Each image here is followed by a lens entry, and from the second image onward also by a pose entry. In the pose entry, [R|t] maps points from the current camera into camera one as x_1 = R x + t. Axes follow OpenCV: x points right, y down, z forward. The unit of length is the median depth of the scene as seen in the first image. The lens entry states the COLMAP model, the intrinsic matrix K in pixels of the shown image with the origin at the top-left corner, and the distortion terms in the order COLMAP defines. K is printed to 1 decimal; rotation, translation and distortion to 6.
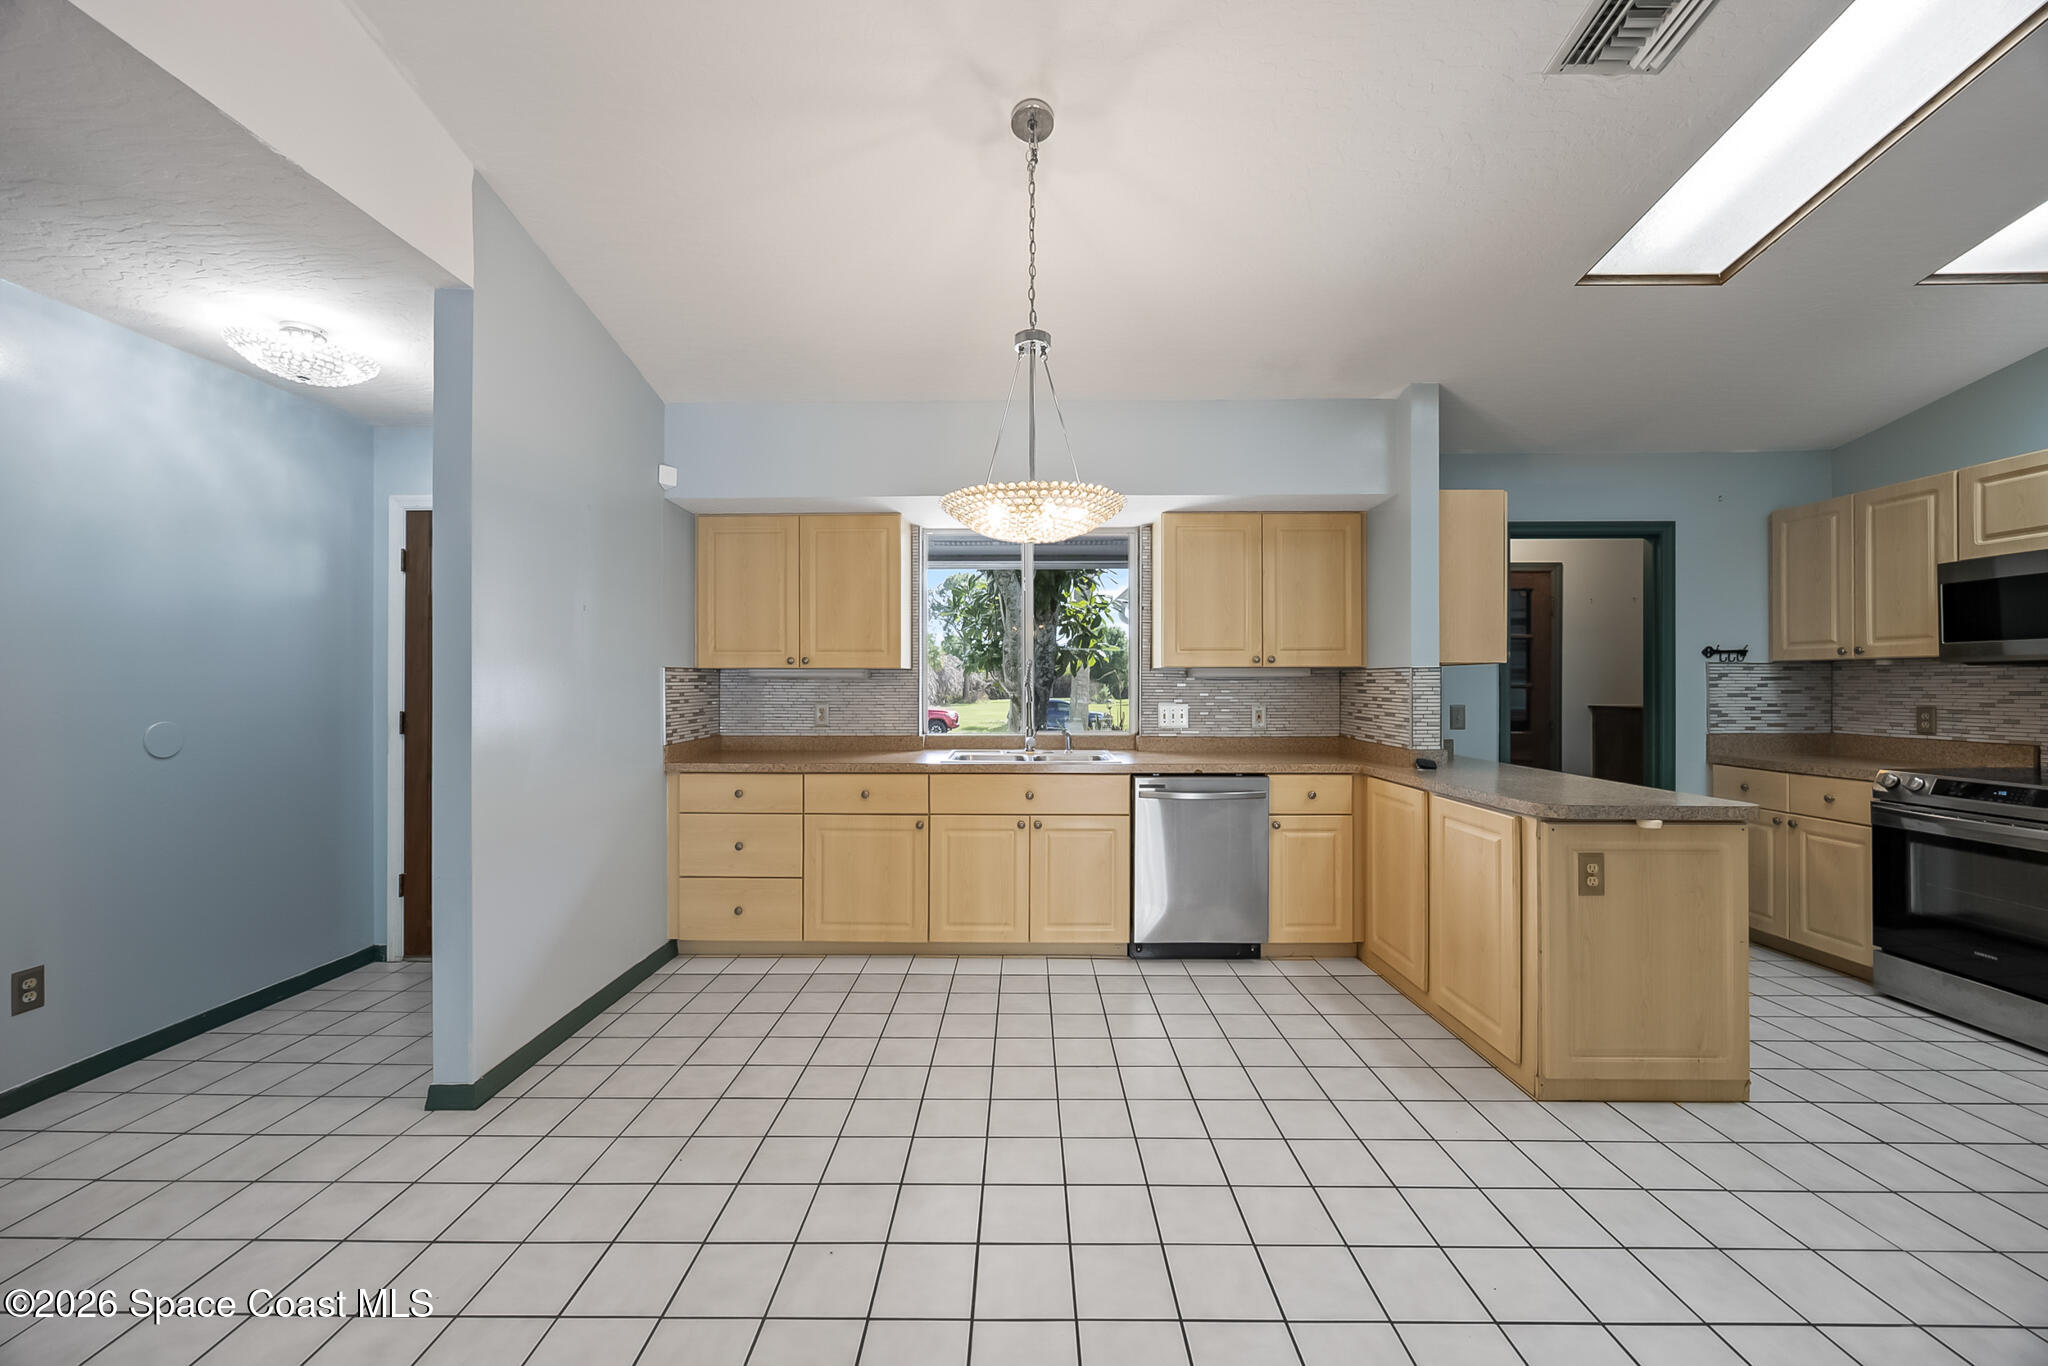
lens RADIAL K [[773.3, 0, 1018.7], [0, 773.3, 683.6], [0, 0, 1]] dist [-0.003642, 0.000045]
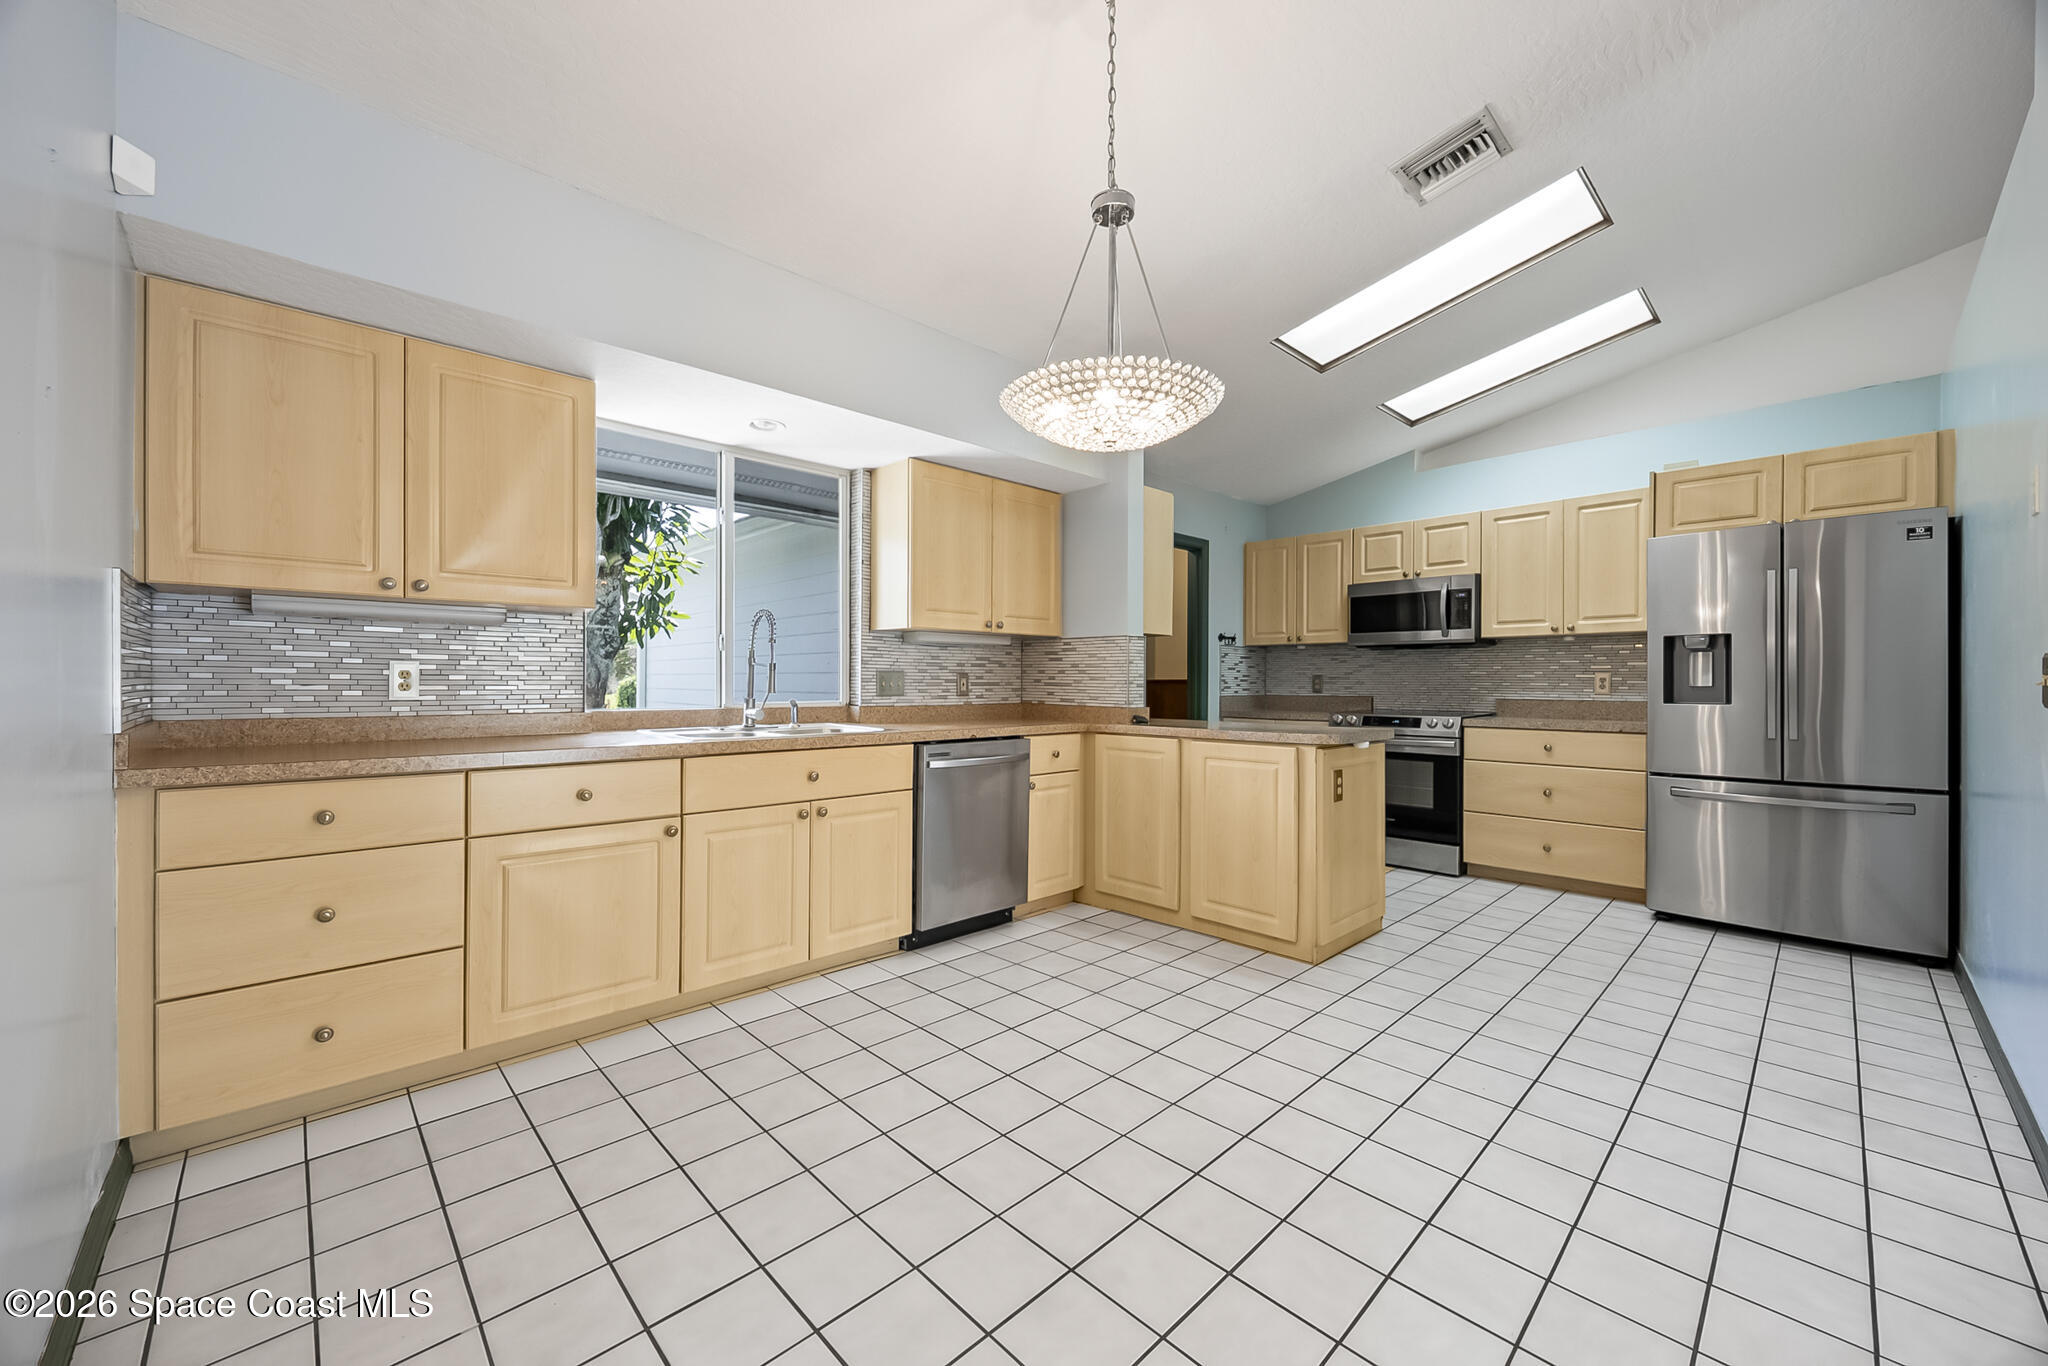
lens RADIAL K [[773.3, 0, 1018.7], [0, 773.3, 683.6], [0, 0, 1]] dist [-0.003642, 0.000045]
pose [[0.720203, 0.001147, 0.693762, -0.385428], [-0.004861, 0.999982, 0.003393, 0.044886], [-0.693746, -0.005816, 0.720196, 0.276585]]
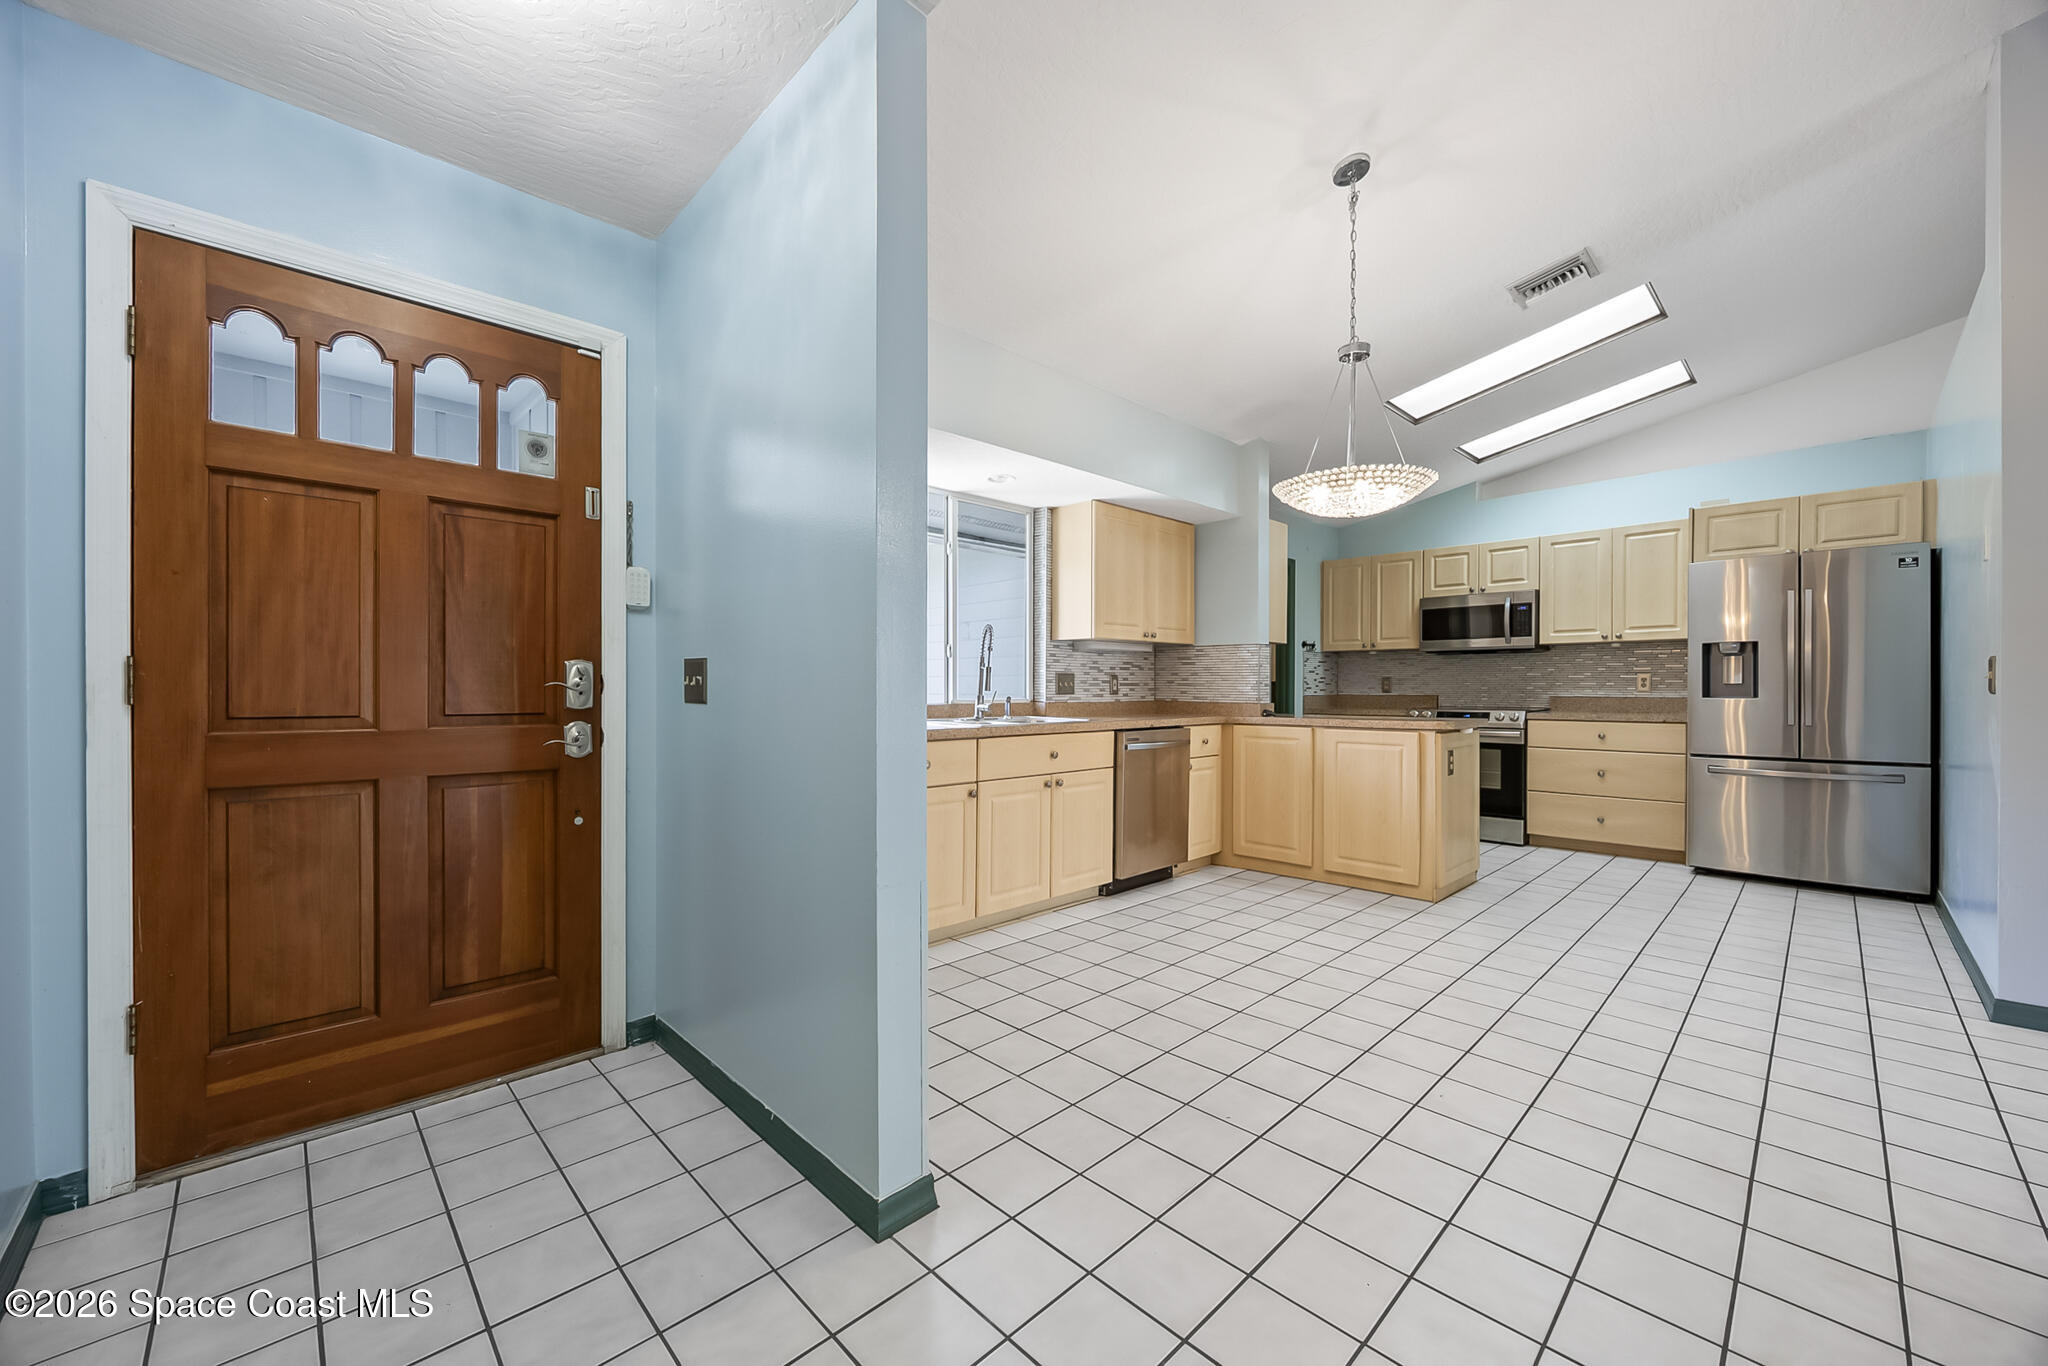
lens RADIAL K [[776.9, 0, 1021.6], [0, 776.9, 692.1], [0, 0, 1]] dist [-0.000745, -0.000293]
pose [[0.714883, -0.003871, 0.699234, -0.736304], [-0.001621, 0.999973, 0.007193, 0.053671], [-0.699243, -0.006276, 0.714857, 0.290349]]
